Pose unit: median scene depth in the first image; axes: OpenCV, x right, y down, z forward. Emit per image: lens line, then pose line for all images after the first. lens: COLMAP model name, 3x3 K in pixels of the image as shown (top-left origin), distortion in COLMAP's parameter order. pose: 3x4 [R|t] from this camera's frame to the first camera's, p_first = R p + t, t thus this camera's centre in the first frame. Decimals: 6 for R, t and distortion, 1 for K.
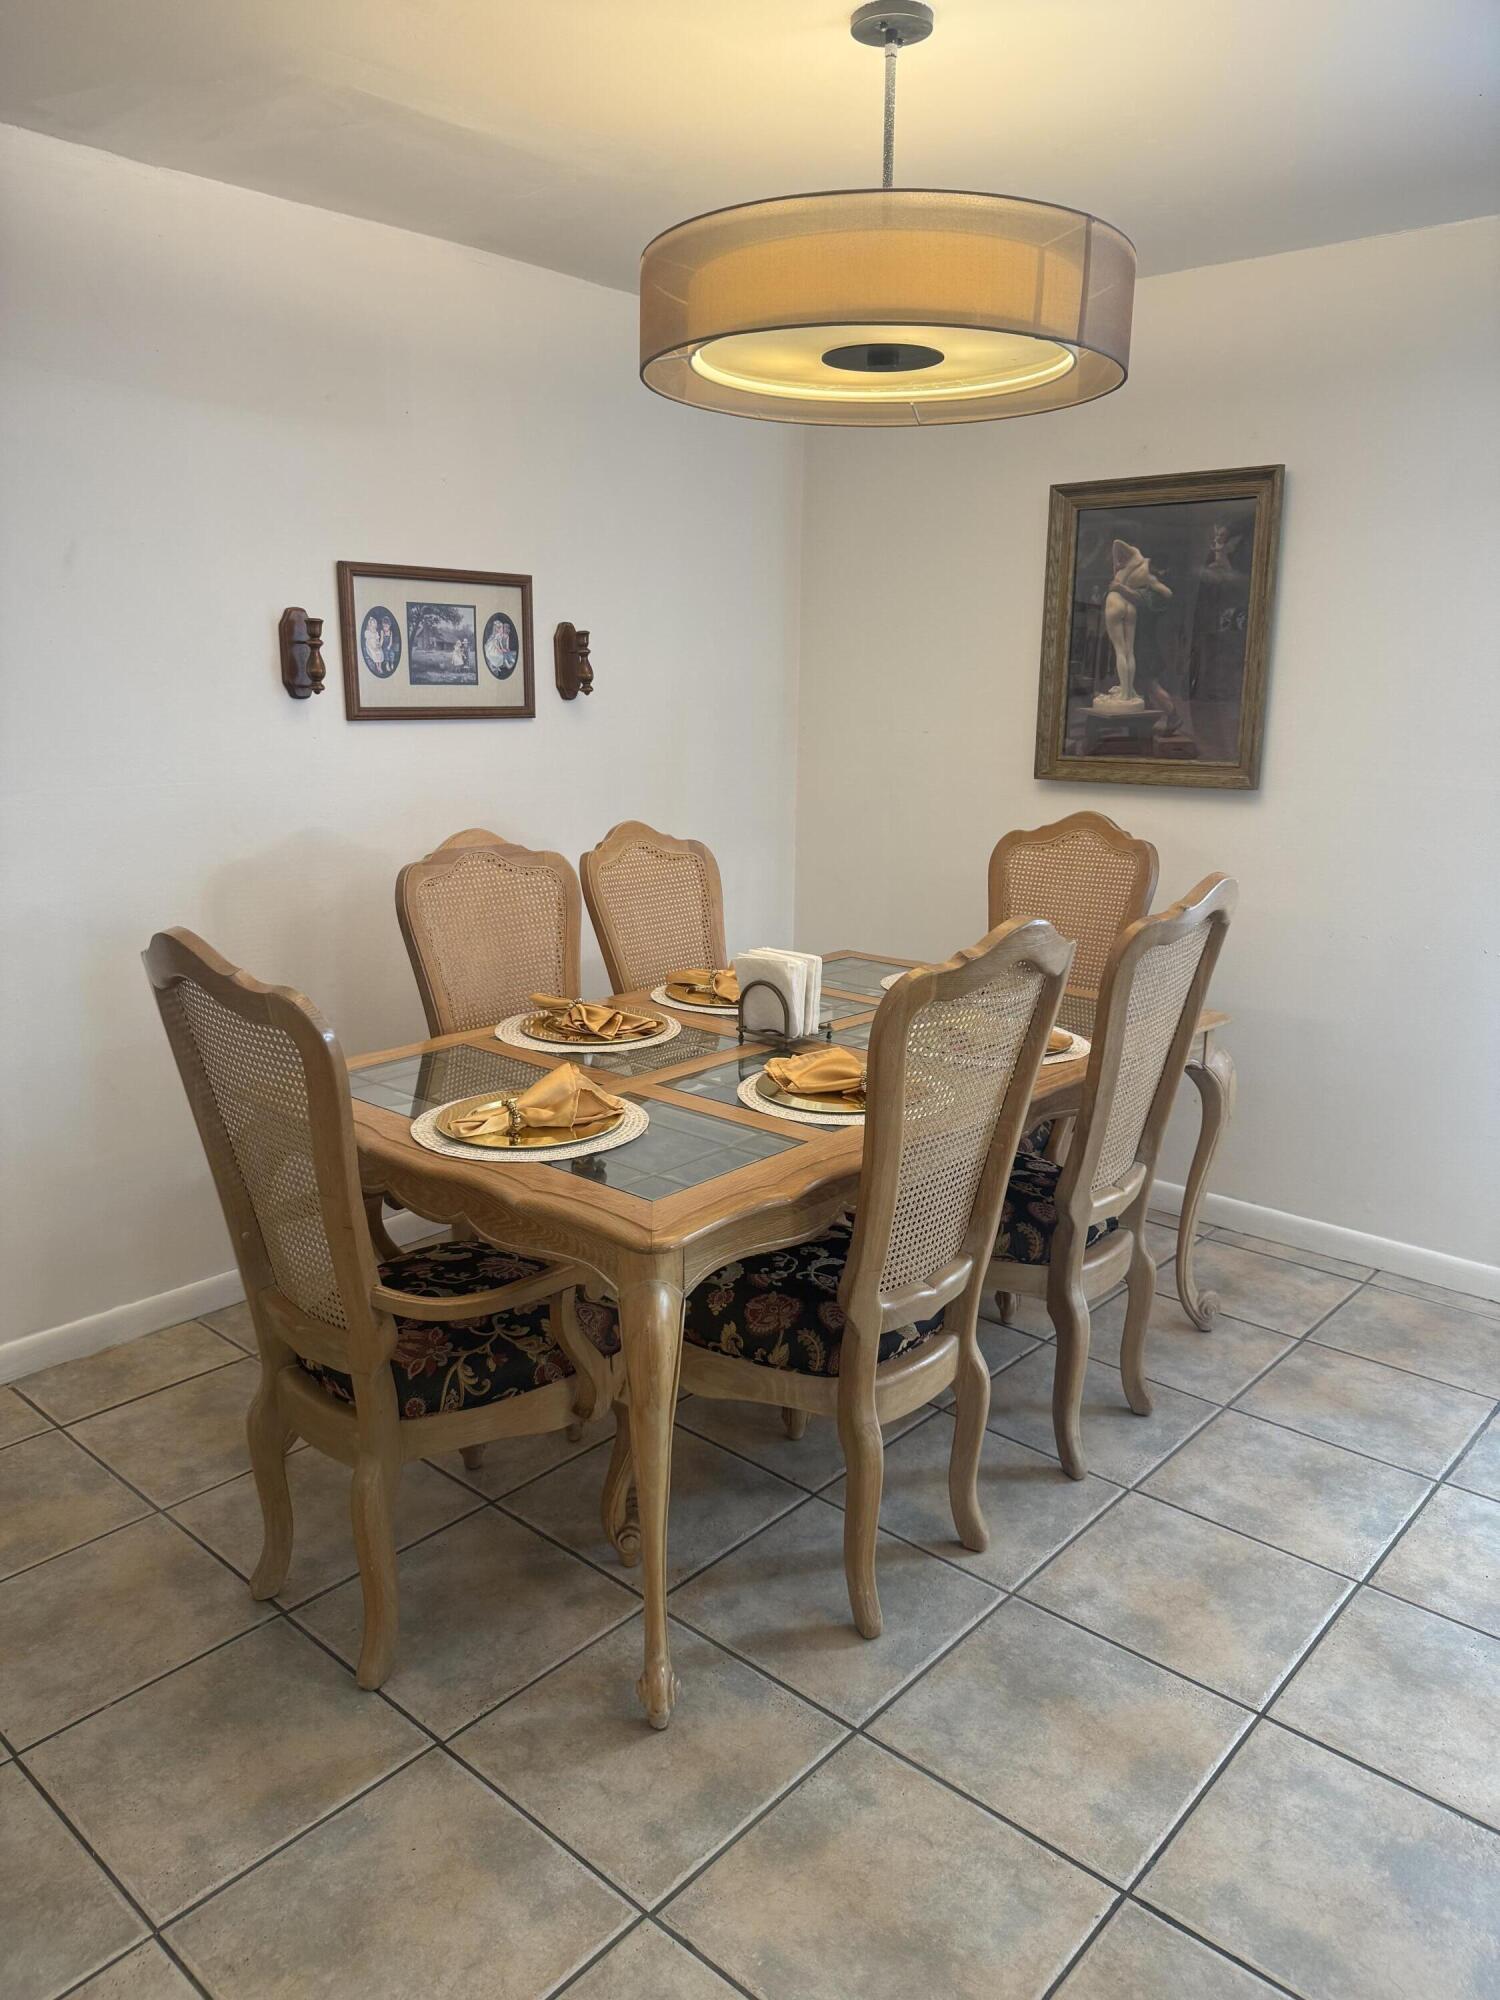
lens RADIAL K [[1419.6, 0, 746.9], [0, 1419.6, 1004.2], [0, 0, 1]] dist [0.006639, 0.001272]
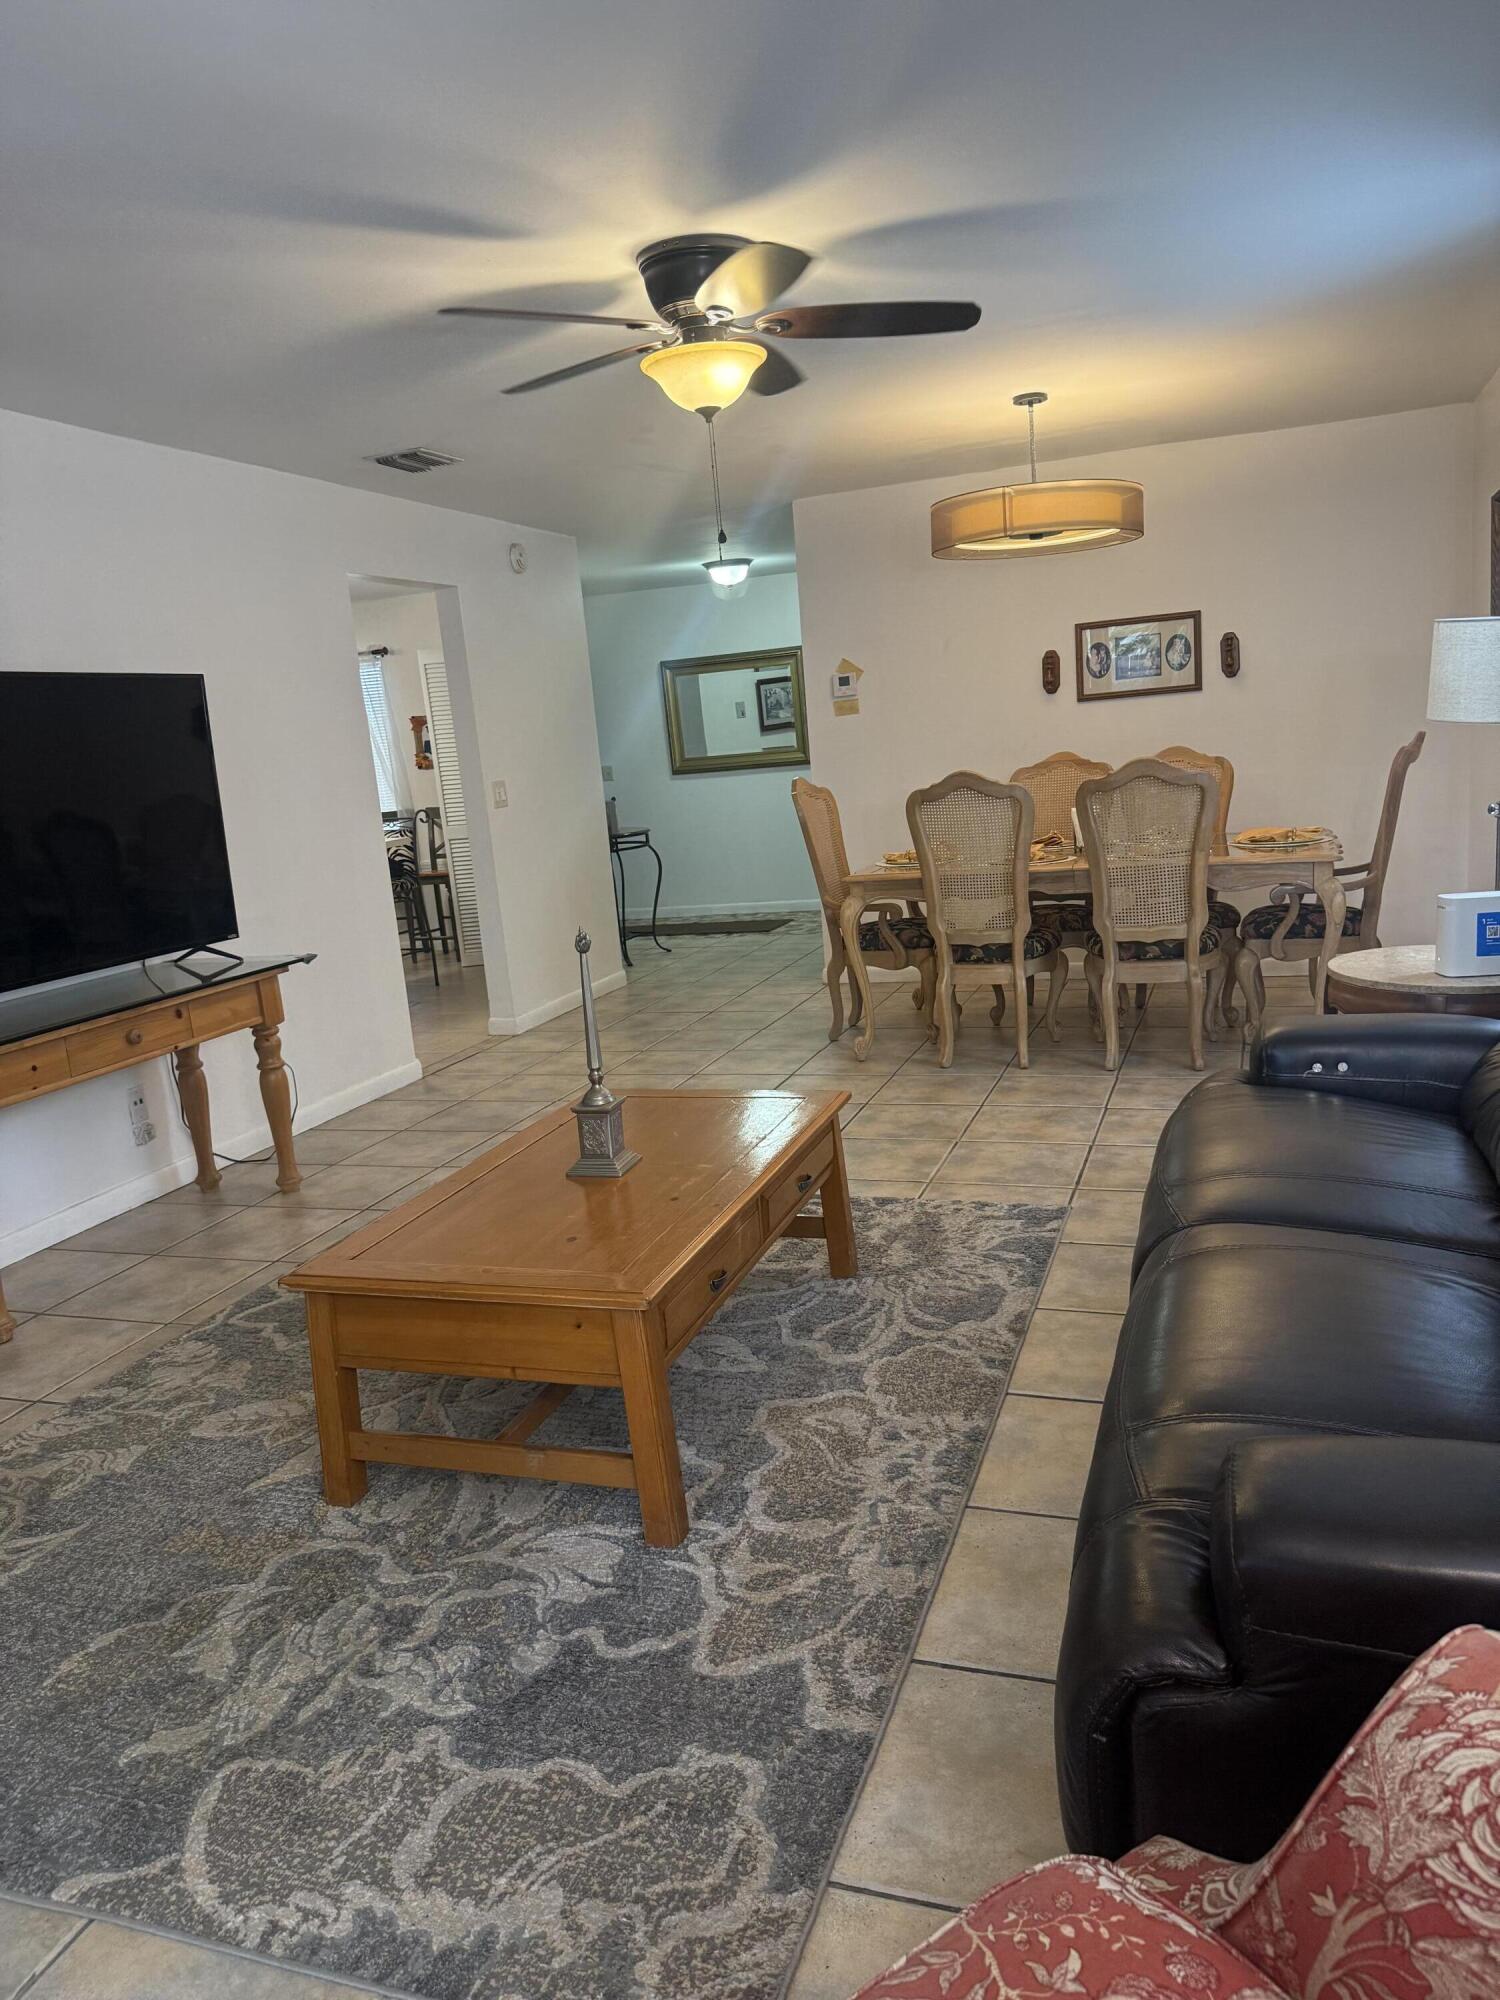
lens RADIAL K [[1419.6, 0, 749.0], [0, 1419.6, 1002.0], [0, 0, 1]] dist [0.006639, 0.001272]
pose [[0.384880, 0.131488, -0.913553, 1.362064], [-0.115436, 0.988886, 0.093697, 0.082897], [0.915719, 0.069395, 0.395781, -0.188245]]
